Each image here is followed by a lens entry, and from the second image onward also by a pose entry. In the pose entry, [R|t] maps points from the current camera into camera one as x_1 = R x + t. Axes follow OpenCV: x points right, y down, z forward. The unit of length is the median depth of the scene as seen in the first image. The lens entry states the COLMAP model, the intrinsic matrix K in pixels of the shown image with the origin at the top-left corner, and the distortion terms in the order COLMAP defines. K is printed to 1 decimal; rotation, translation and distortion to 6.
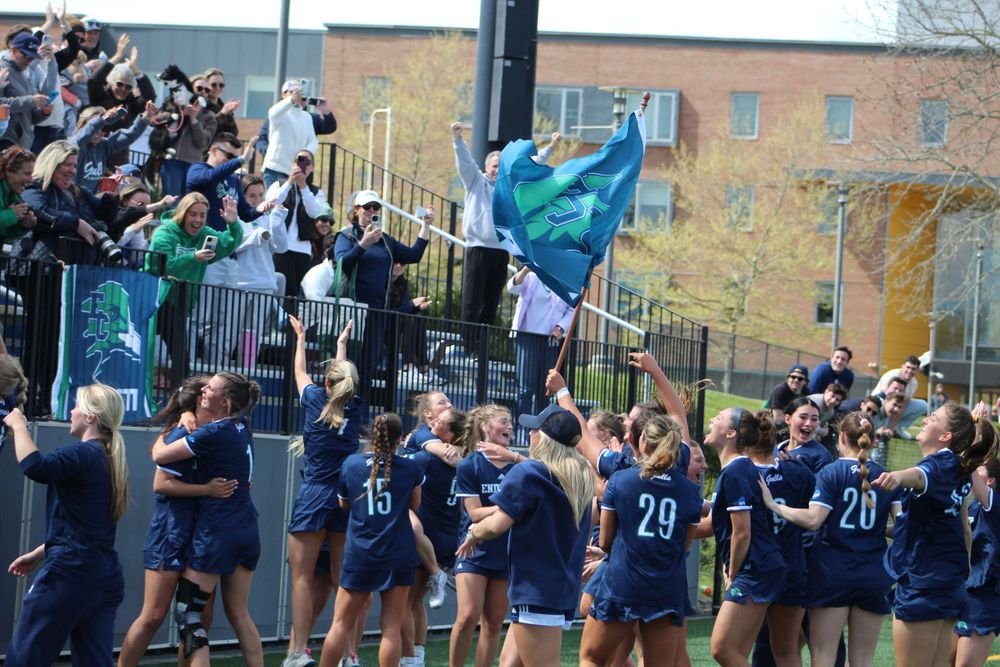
lens RADIAL K [[3501.6, 0, 500.0], [0, 3501.6, 333.5], [0, 0, 1]] dist [-0.054978, 0.805814]
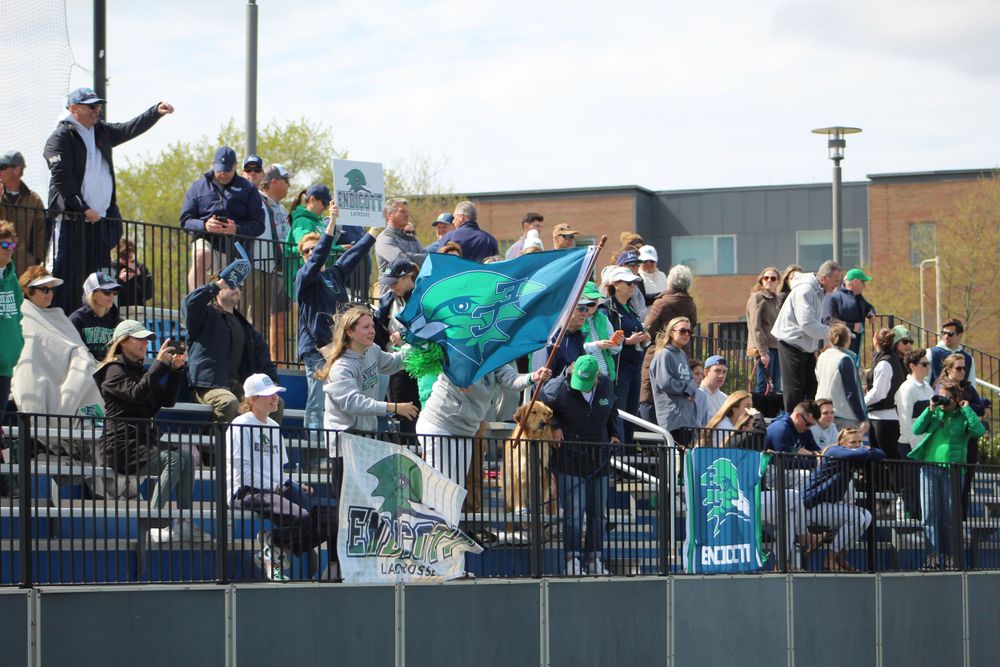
lens RADIAL K [[3501.6, 0, 500.0], [0, 3501.6, 333.5], [0, 0, 1]] dist [-0.054978, 0.805814]
pose [[0.983936, -0.084878, -0.157054, 0.009593], [0.078170, 0.995764, -0.048417, -0.005085], [0.160499, 0.035363, 0.986402, -0.229224]]
